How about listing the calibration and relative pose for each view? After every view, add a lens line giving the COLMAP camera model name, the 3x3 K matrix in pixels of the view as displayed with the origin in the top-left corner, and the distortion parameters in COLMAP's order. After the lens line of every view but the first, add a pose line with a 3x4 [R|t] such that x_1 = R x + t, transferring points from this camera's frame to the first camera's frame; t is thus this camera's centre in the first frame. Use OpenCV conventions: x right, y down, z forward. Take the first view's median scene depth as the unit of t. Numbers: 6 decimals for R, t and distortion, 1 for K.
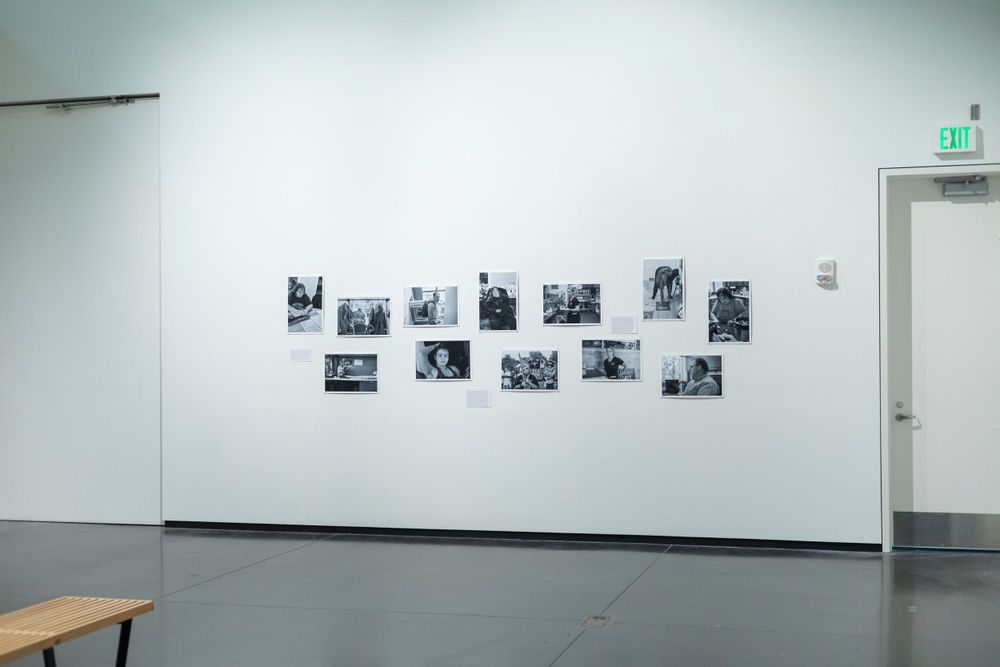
lens RADIAL K [[1438.0, 0, 499.1], [0, 1438.0, 332.9], [0, 0, 1]] dist [0.007877, 0.000000]
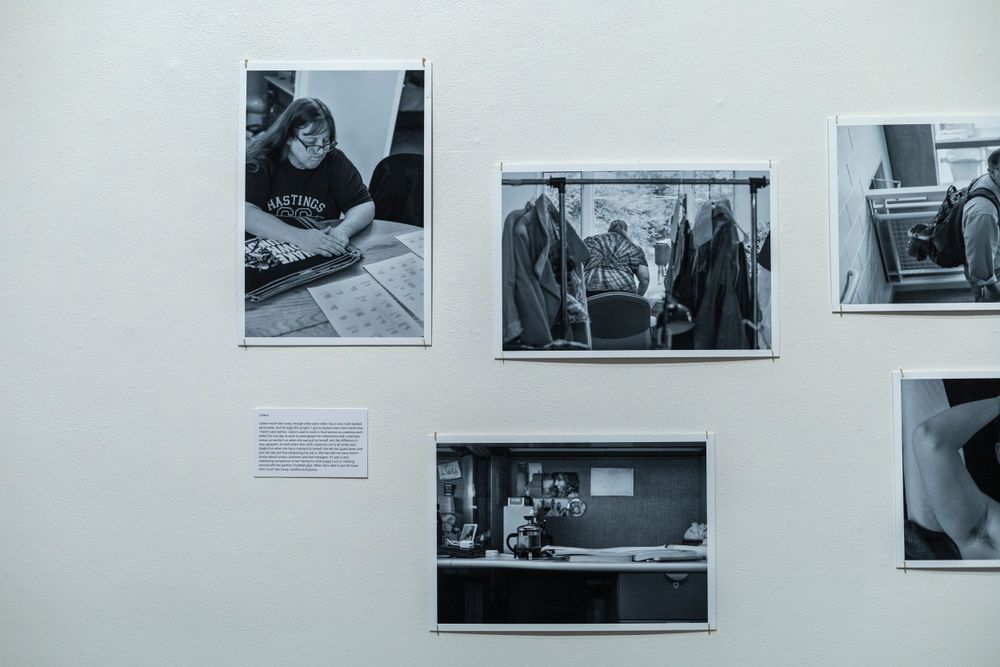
lens RADIAL K [[1438.0, 0, 499.8], [0, 1438.0, 330.4], [0, 0, 1]] dist [0.007877, 0.000000]
pose [[0.963187, 0.007122, 0.268739, -0.174237], [-0.000061, 0.999655, -0.026274, 0.004188], [-0.268833, 0.025290, 0.962855, 0.826527]]
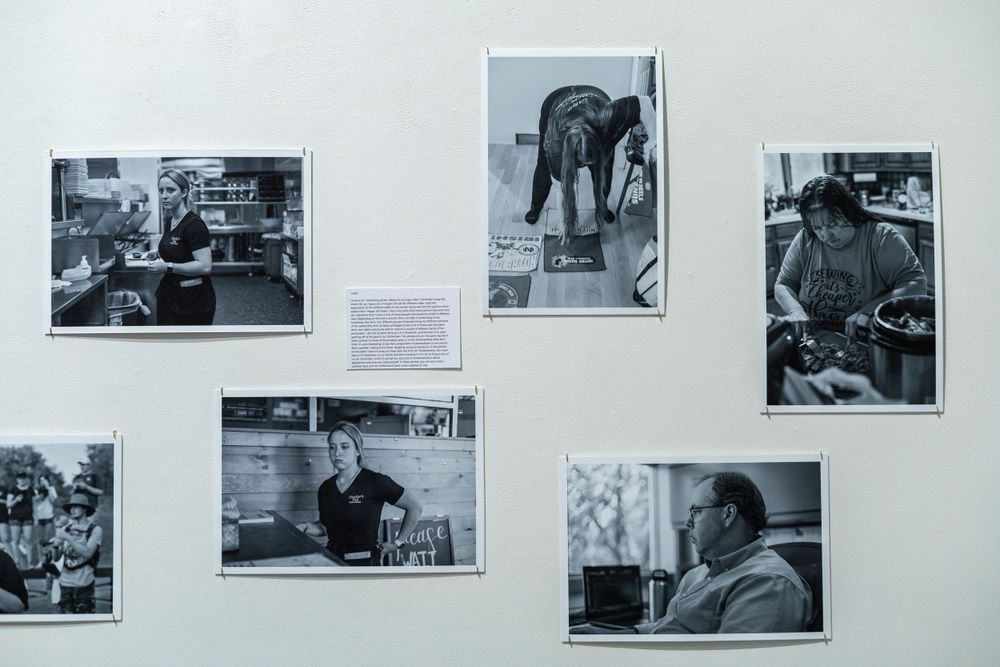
lens RADIAL K [[1438.0, 0, 499.6], [0, 1438.0, 341.4], [0, 0, 1]] dist [0.007877, 0.000000]
pose [[0.962475, 0.008646, 0.271233, 0.037124], [-0.000502, 0.999547, -0.030080, 0.002878], [-0.271370, 0.028815, 0.962044, 0.752110]]
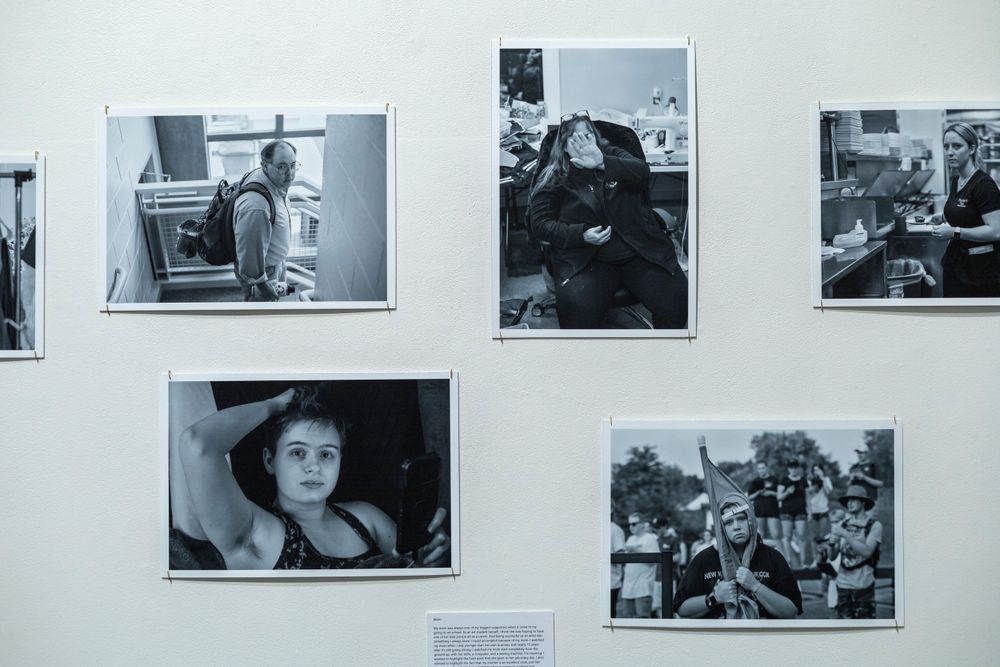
lens RADIAL K [[1438.0, 0, 499.5], [0, 1438.0, 330.0], [0, 0, 1]] dist [0.007877, 0.000000]
pose [[0.964479, 0.009241, 0.263999, -0.067822], [-0.003448, 0.999743, -0.022397, 0.002915], [-0.264138, 0.020691, 0.964263, 0.806125]]
